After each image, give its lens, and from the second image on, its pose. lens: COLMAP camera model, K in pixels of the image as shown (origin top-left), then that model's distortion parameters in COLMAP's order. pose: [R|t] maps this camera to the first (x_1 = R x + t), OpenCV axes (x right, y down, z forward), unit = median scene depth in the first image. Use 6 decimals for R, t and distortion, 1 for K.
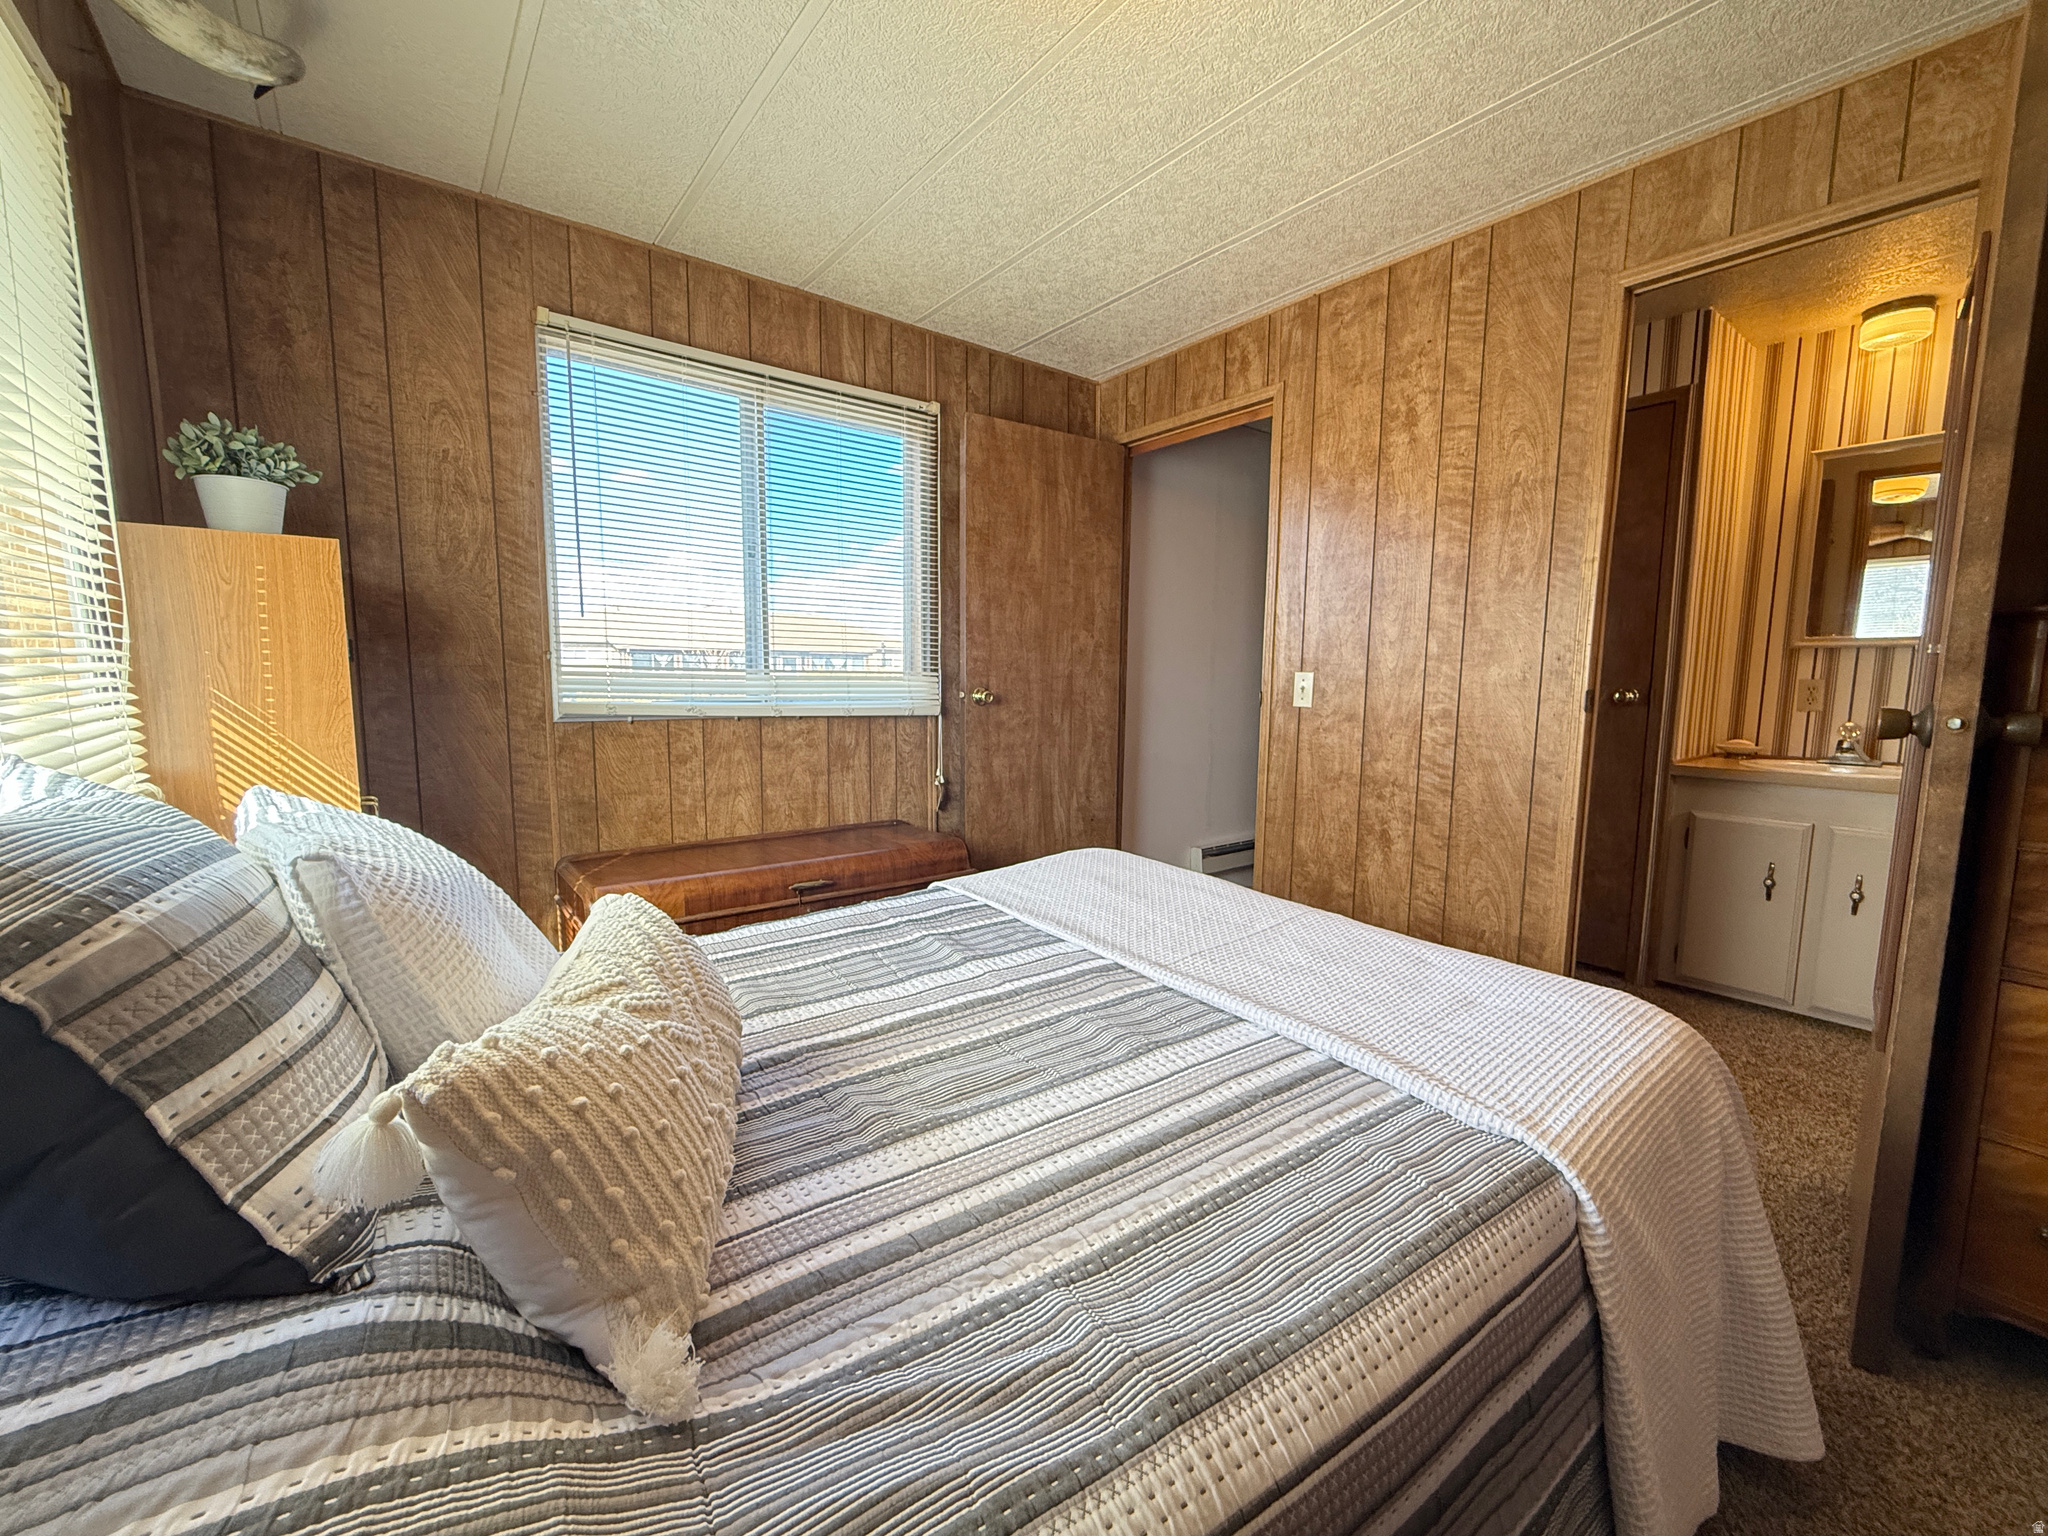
lens RADIAL K [[817.0, 0, 1021.3], [0, 817.0, 764.4], [0, 0, 1]] dist [-0.001341, -0.000068]
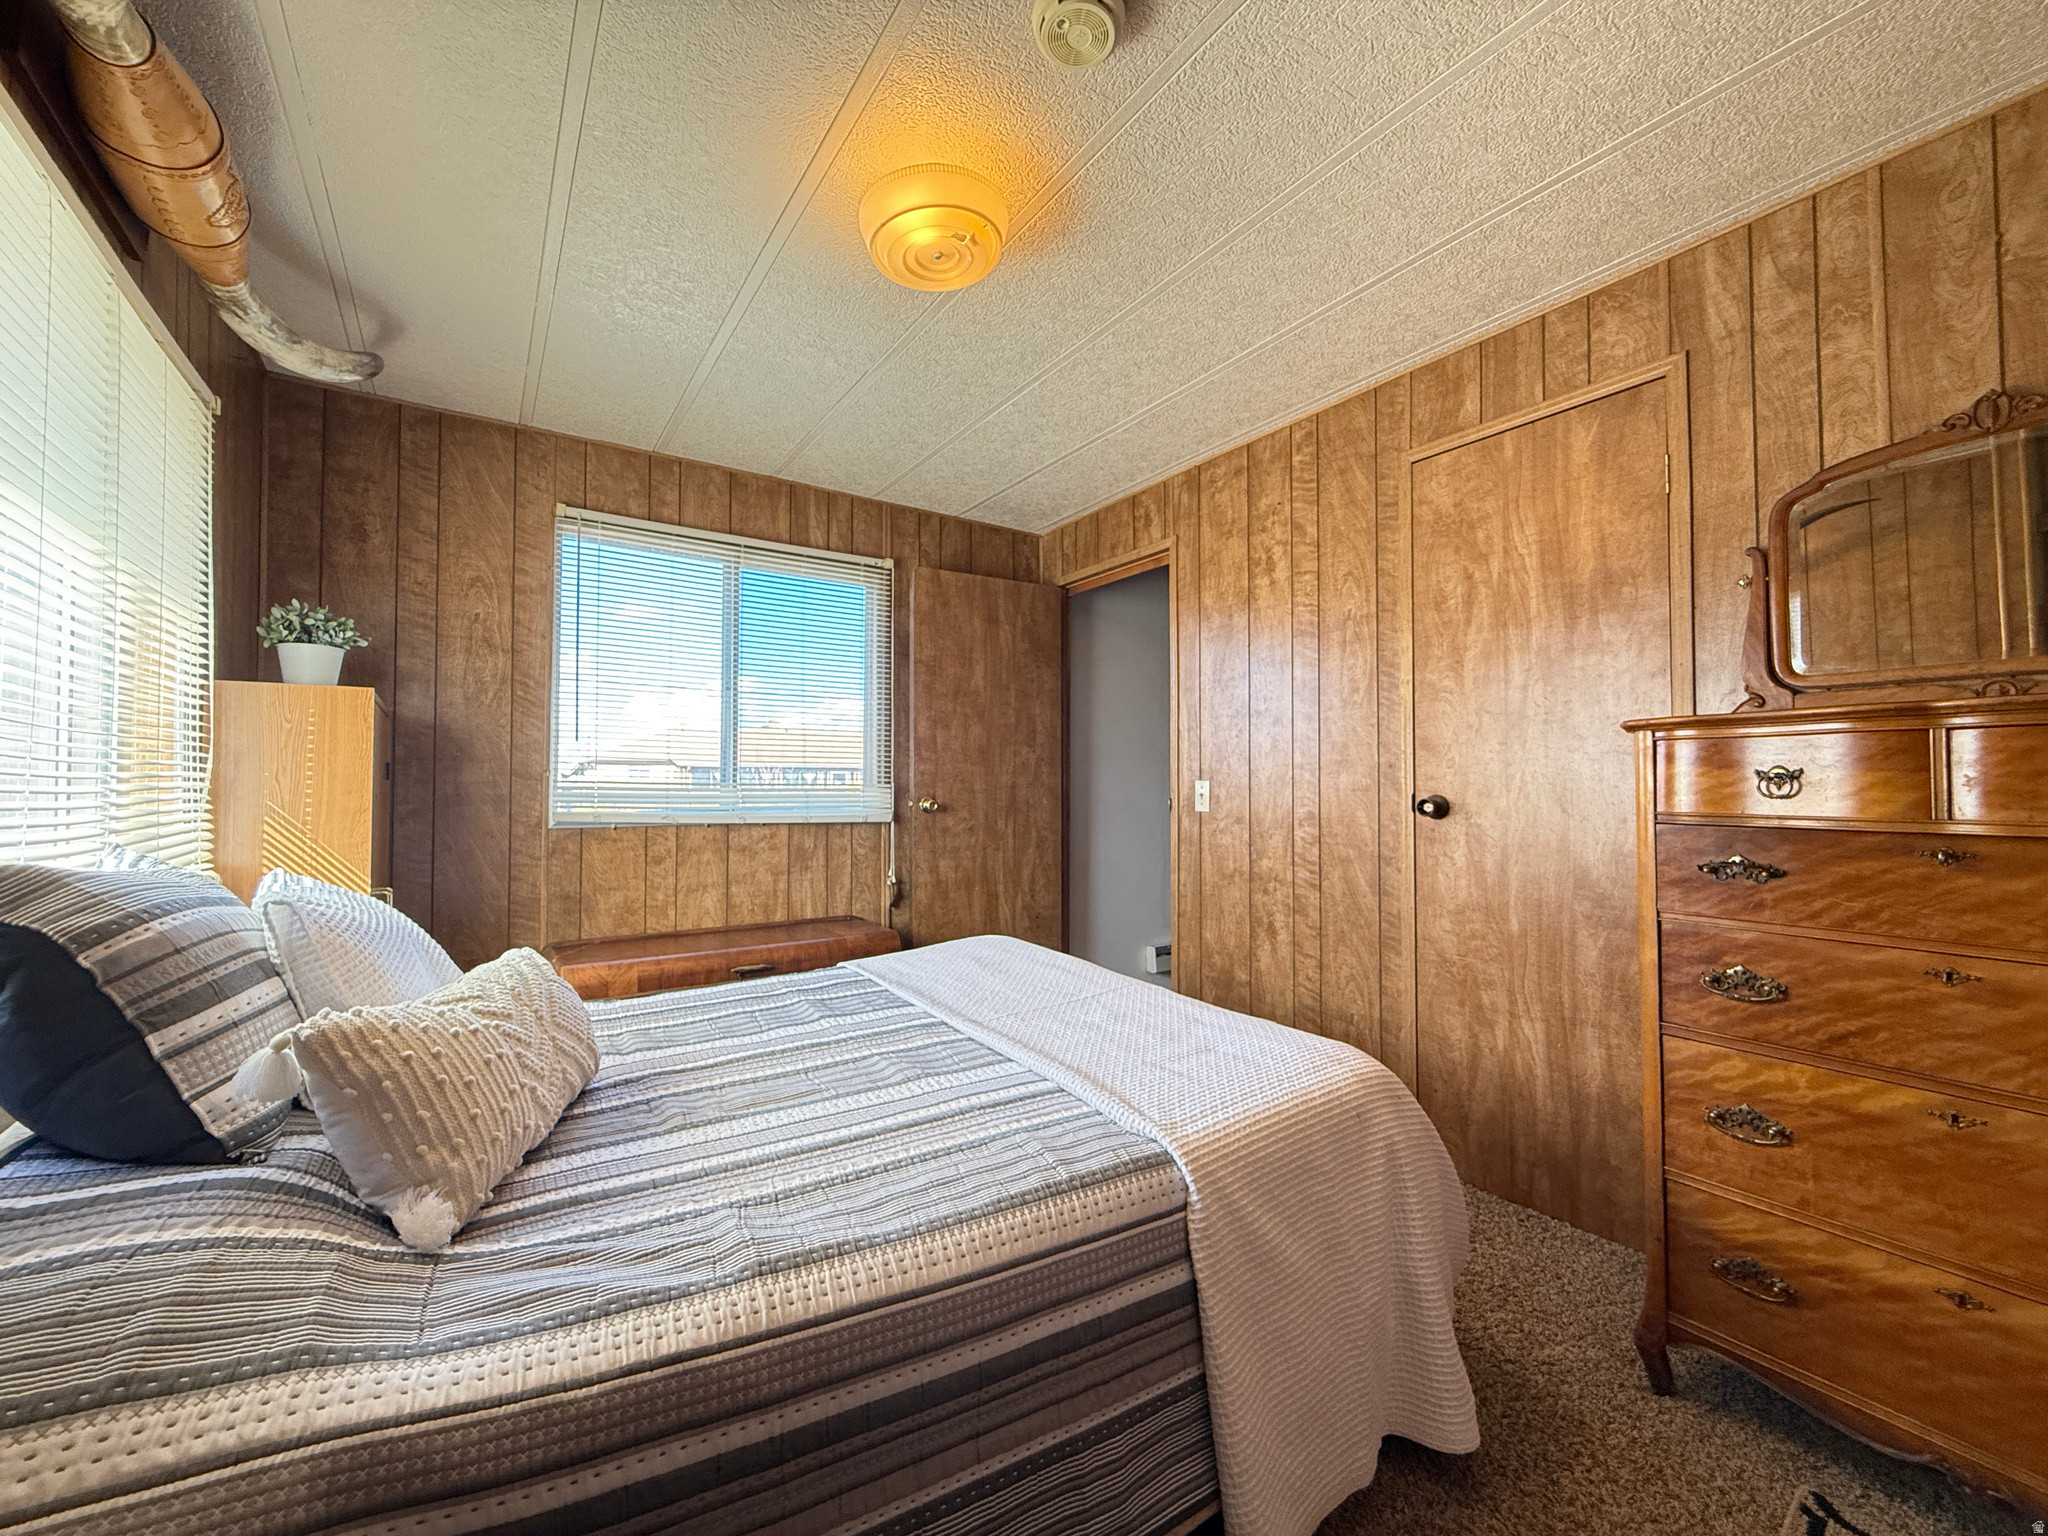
lens RADIAL K [[817.0, 0, 1027.6], [0, 817.0, 765.3], [0, 0, 1]] dist [-0.001341, -0.000068]
pose [[0.997809, -0.012043, -0.065052, 0.270922], [0.003051, 0.990621, -0.136602, 0.028849], [0.066087, 0.136104, 0.988488, -0.196903]]
